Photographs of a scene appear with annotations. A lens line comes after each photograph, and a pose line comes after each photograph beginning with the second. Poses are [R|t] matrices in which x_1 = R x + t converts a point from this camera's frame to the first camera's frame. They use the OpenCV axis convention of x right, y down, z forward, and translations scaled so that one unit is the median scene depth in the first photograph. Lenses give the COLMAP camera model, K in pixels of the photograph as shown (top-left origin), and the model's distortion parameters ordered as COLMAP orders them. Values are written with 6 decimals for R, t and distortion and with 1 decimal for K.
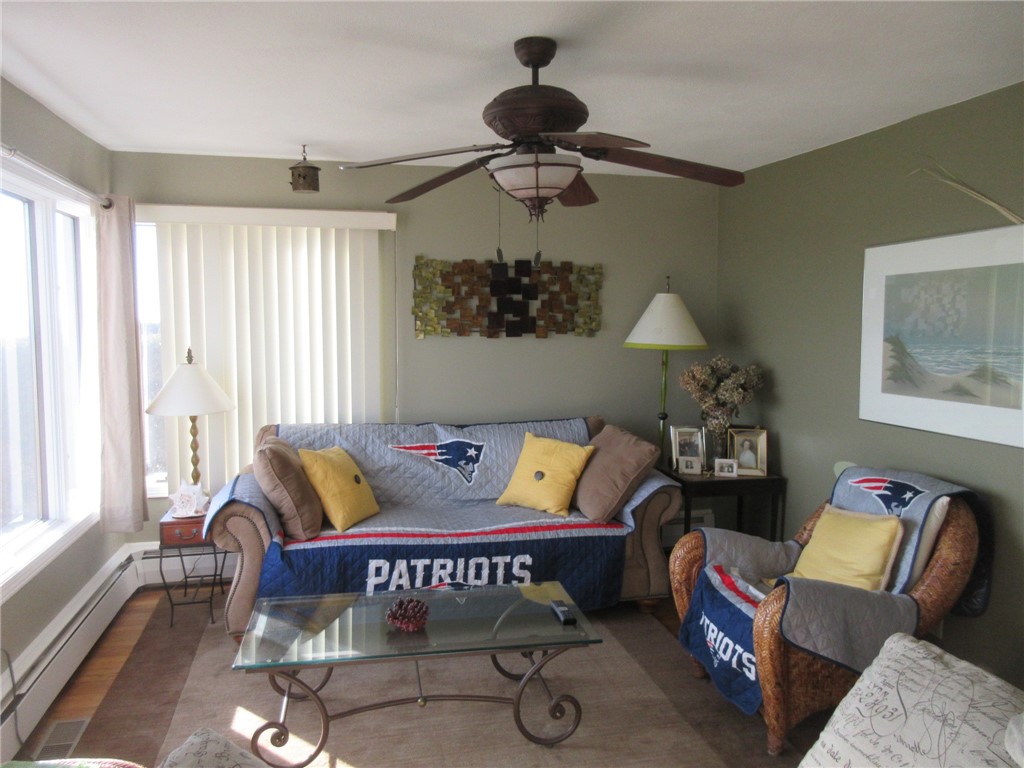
lens RADIAL K [[763.6, 0, 513.2], [0, 763.6, 384.5], [0, 0, 1]] dist [0.012437, -0.015287]
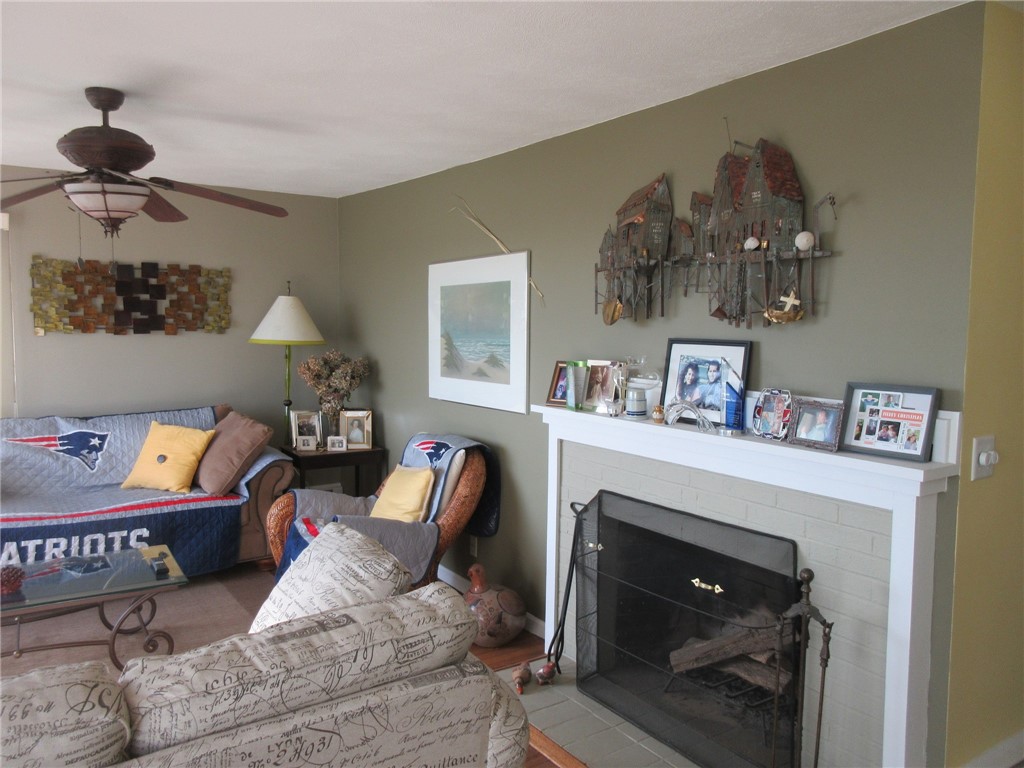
lens RADIAL K [[763.6, 0, 513.2], [0, 763.6, 381.4], [0, 0, 1]] dist [0.012437, -0.015287]
pose [[0.931540, -0.022141, 0.362965, 0.113996], [0.022792, 0.999737, 0.002489, 0.016911], [-0.362924, 0.005954, 0.931800, -0.230232]]
